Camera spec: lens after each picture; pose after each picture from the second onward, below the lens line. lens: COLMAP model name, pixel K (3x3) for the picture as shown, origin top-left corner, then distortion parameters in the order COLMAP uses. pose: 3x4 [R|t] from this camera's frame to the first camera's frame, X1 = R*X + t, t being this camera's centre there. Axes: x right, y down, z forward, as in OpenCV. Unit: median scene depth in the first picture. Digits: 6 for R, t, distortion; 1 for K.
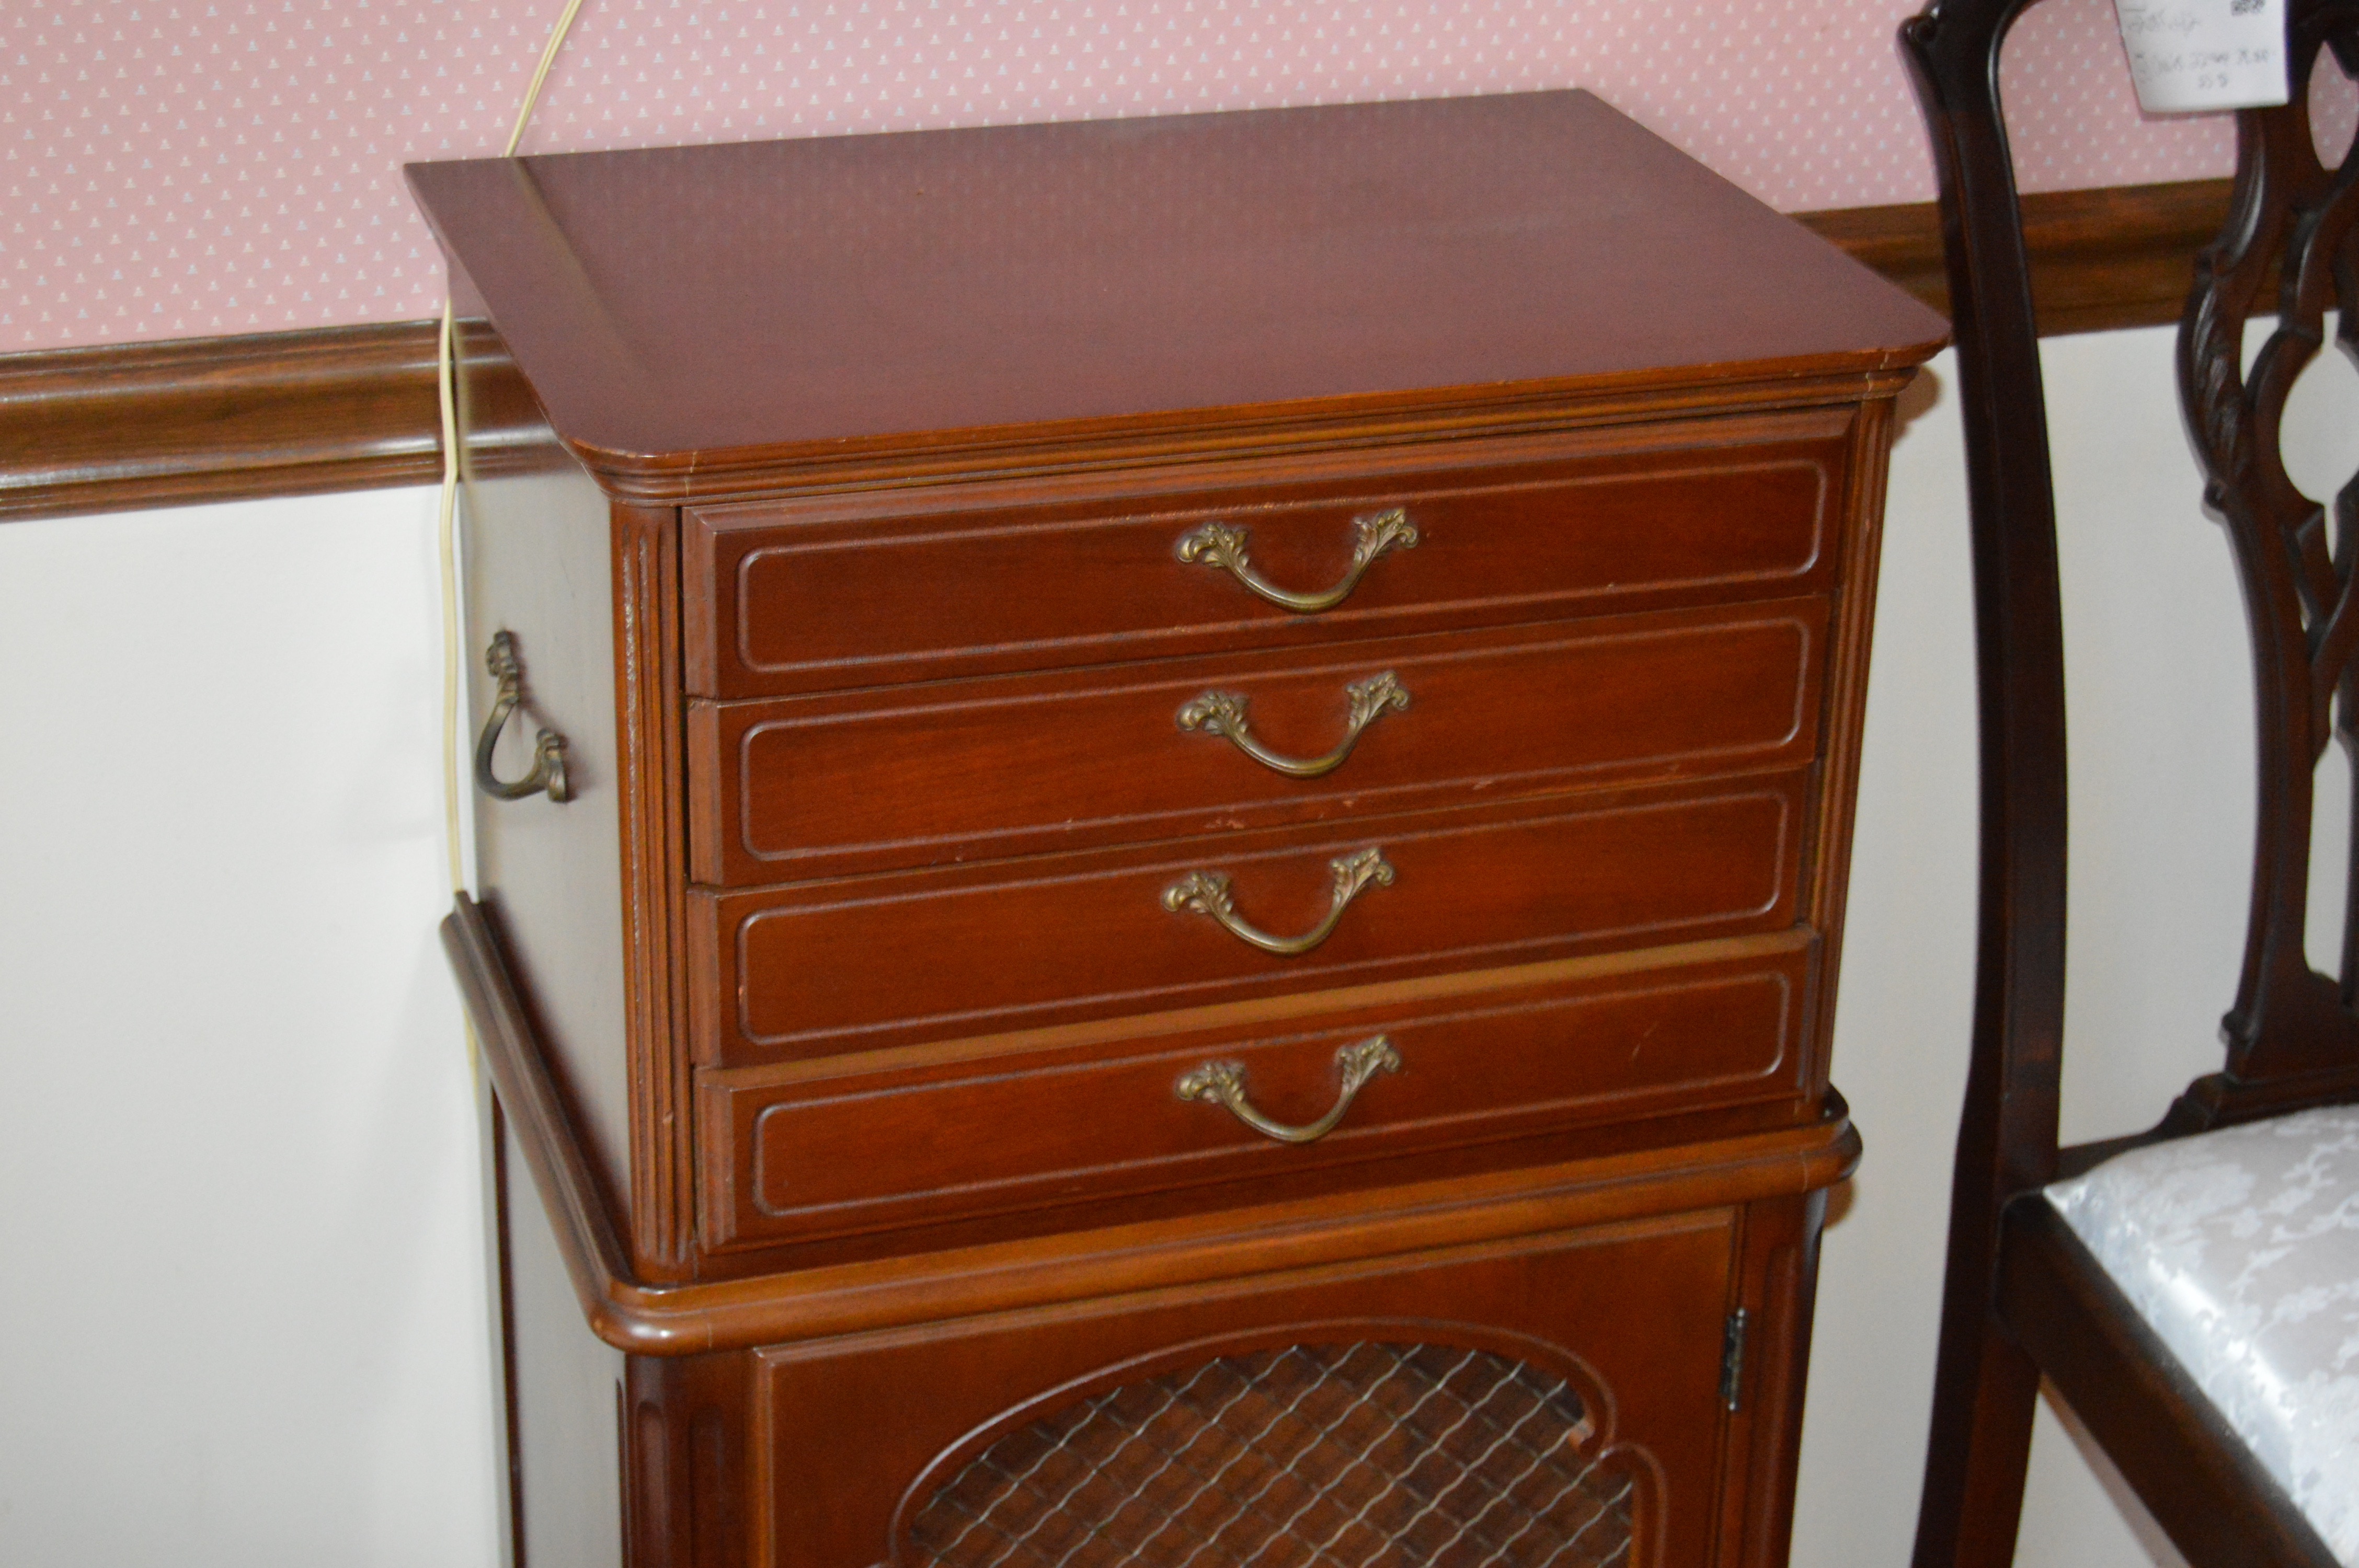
lens RADIAL K [[4256.2, 0, 1175.0], [0, 4256.2, 830.2], [0, 0, 1]] dist [-0.031357, 0.050835]
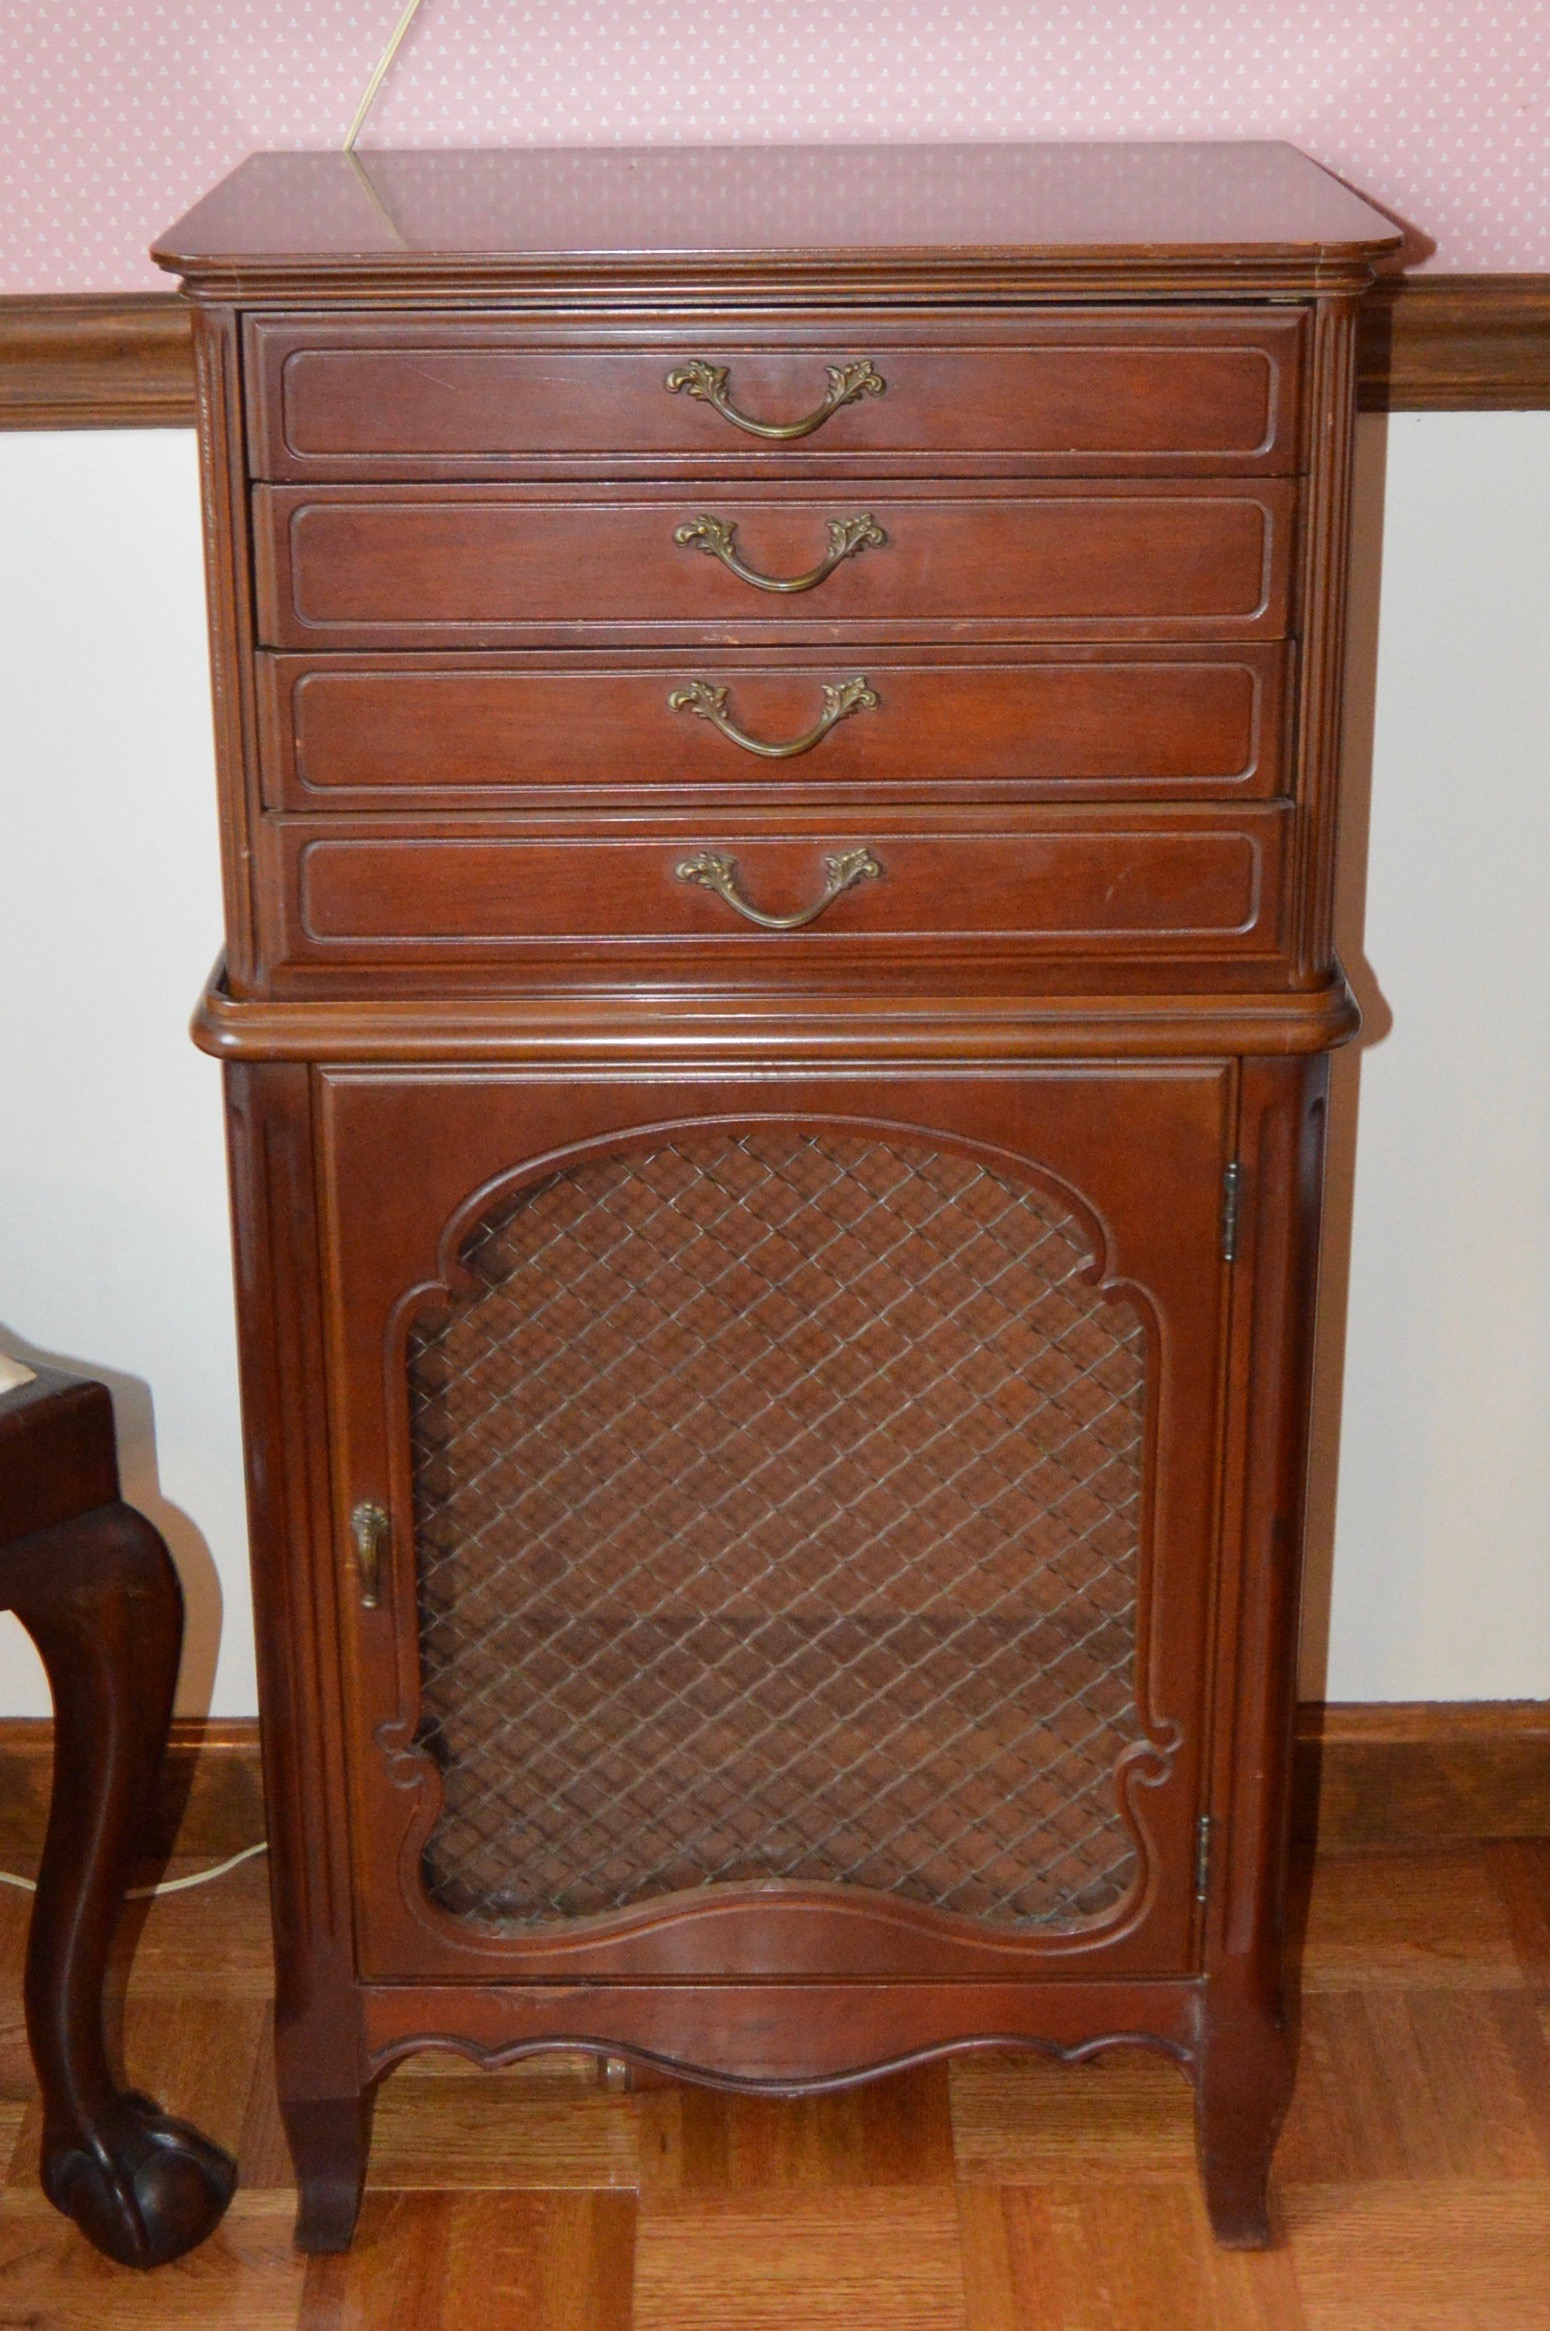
lens RADIAL K [[3546.6, 0, 714.5], [0, 3546.6, 962.1], [0, 0, 1]] dist [-0.092803, 0.028583]
pose [[0.946978, 0.073199, -0.312850, 0.293276], [-0.101662, 0.991940, -0.075635, 0.146482], [0.304792, 0.103430, 0.946786, 0.088693]]
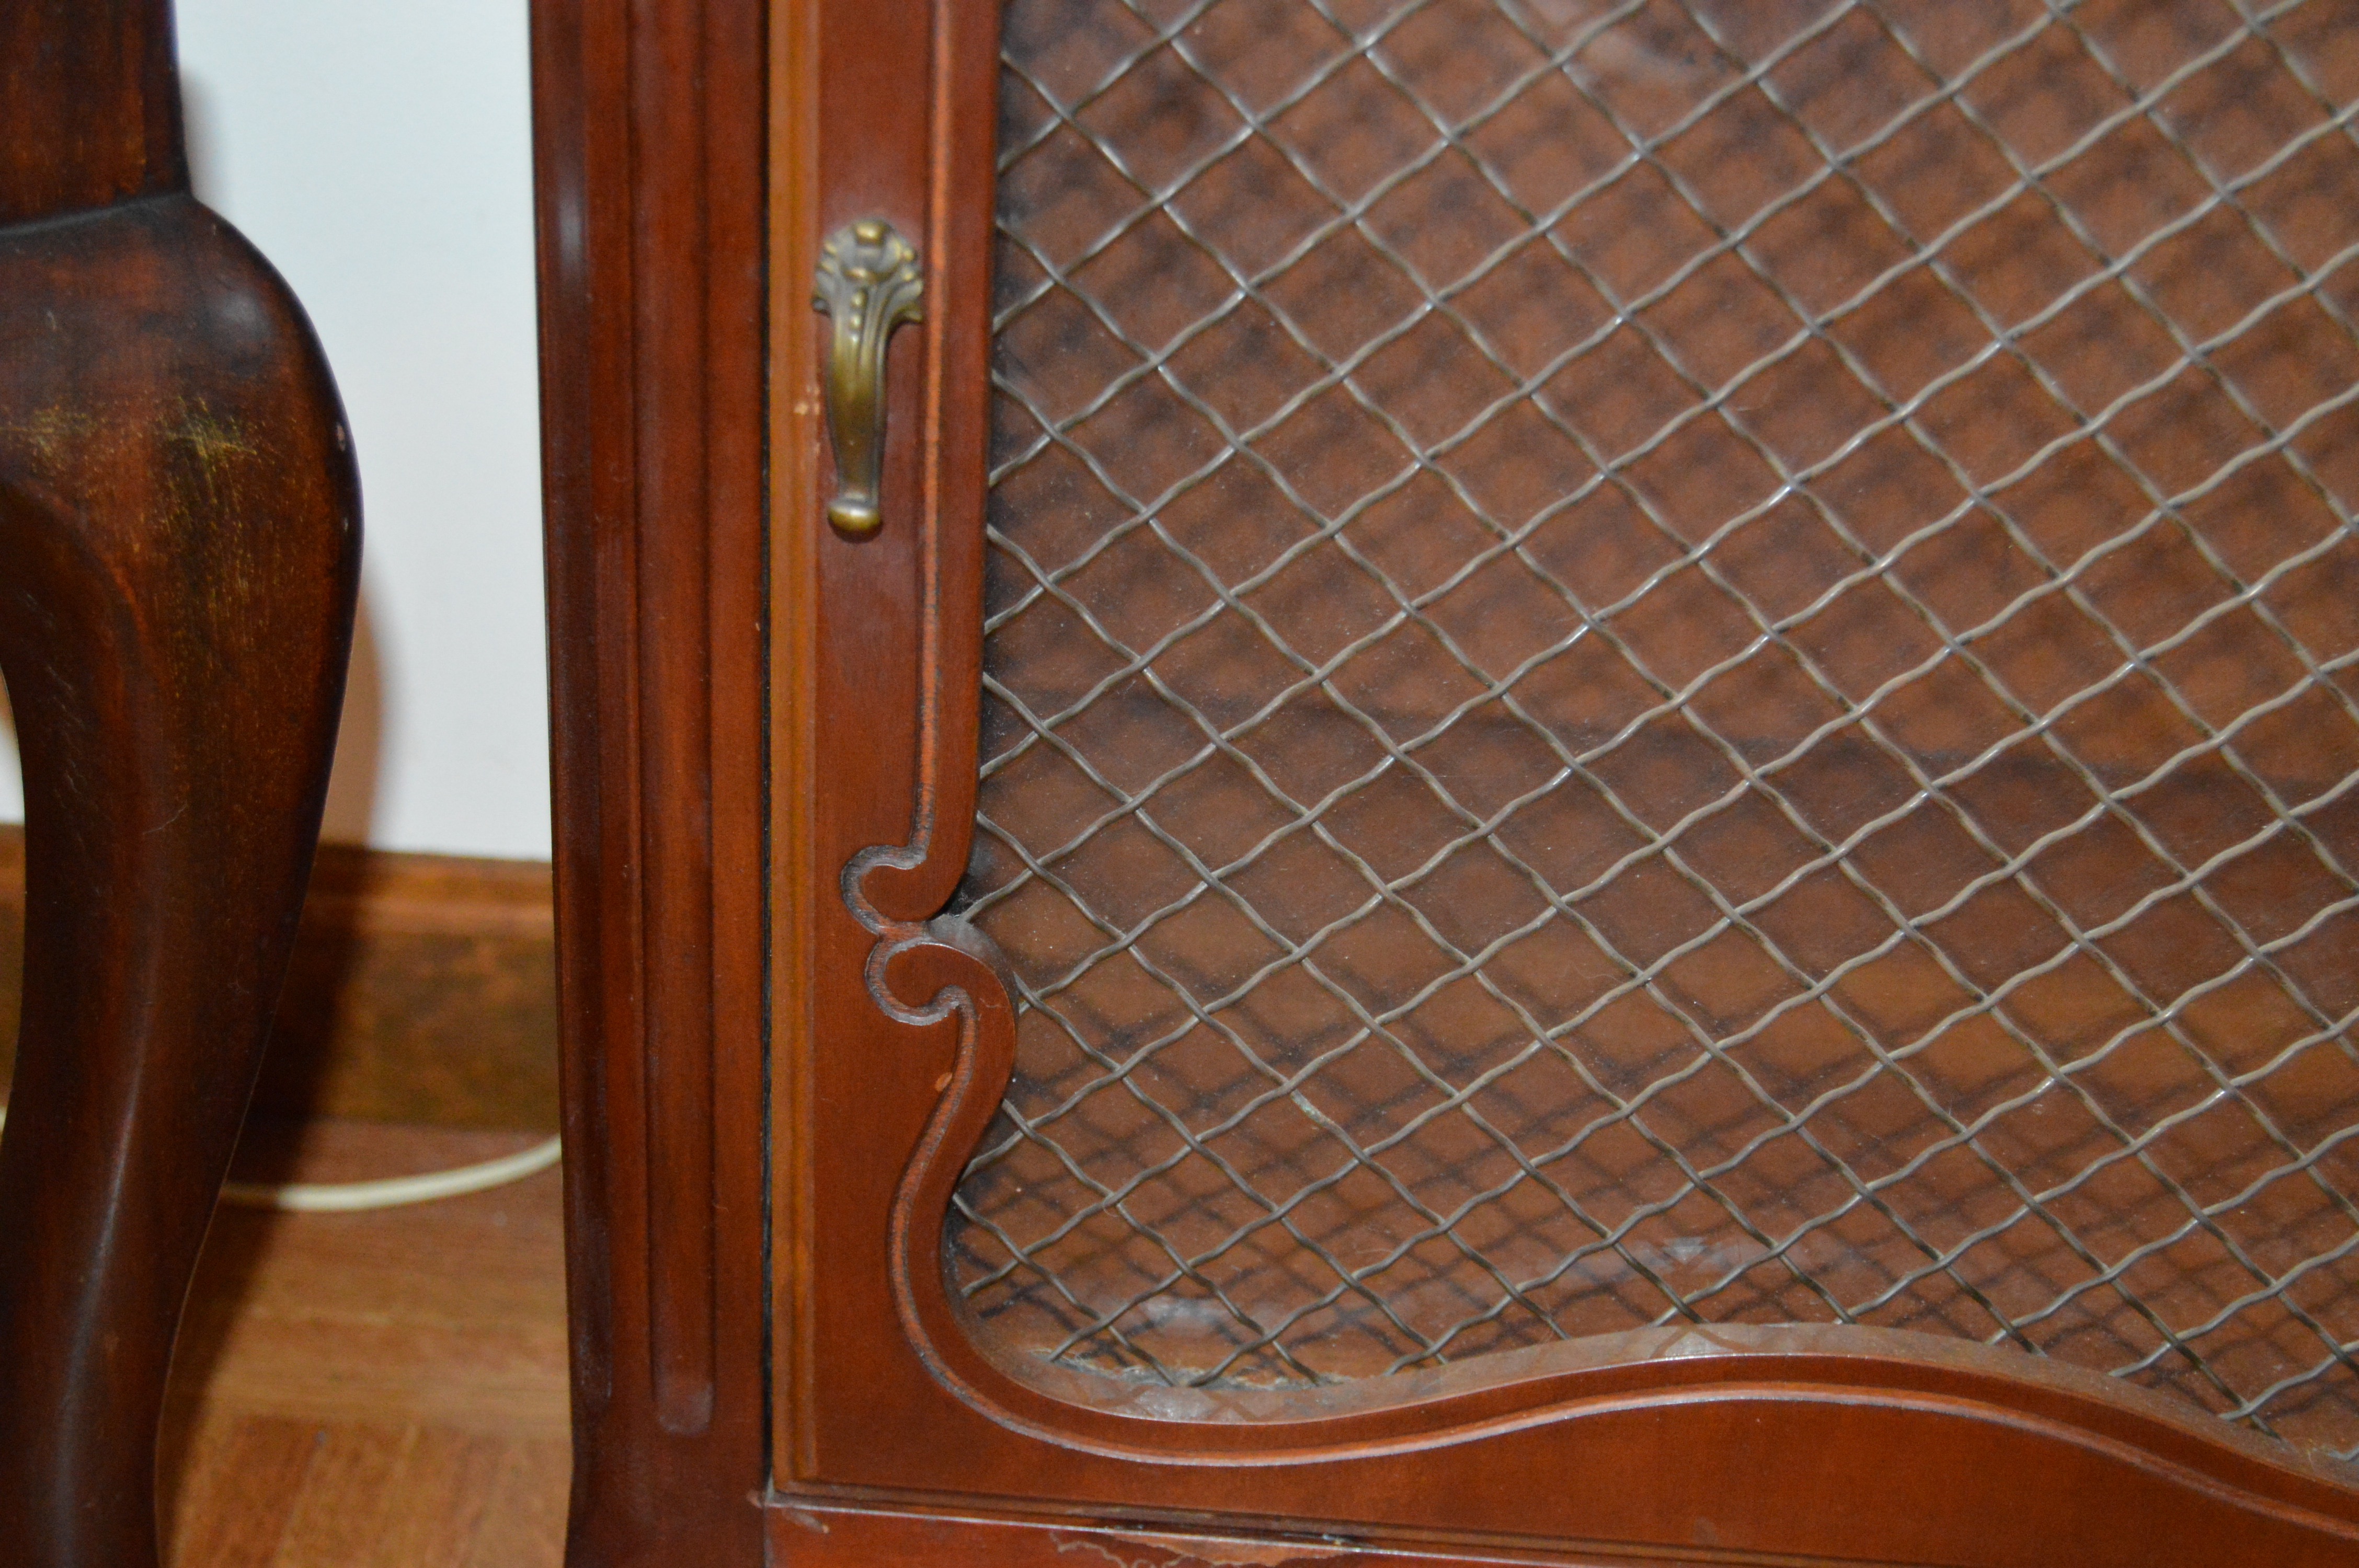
lens RADIAL K [[3812.7, 0, 1179.5], [0, 3812.7, 784.0], [0, 0, 1]] dist [-0.038894, 0.116807]
pose [[0.929980, 0.194775, -0.311769, 0.064639], [-0.175422, 0.980439, 0.089253, 0.244585], [0.323055, -0.028312, 0.945957, 0.651863]]
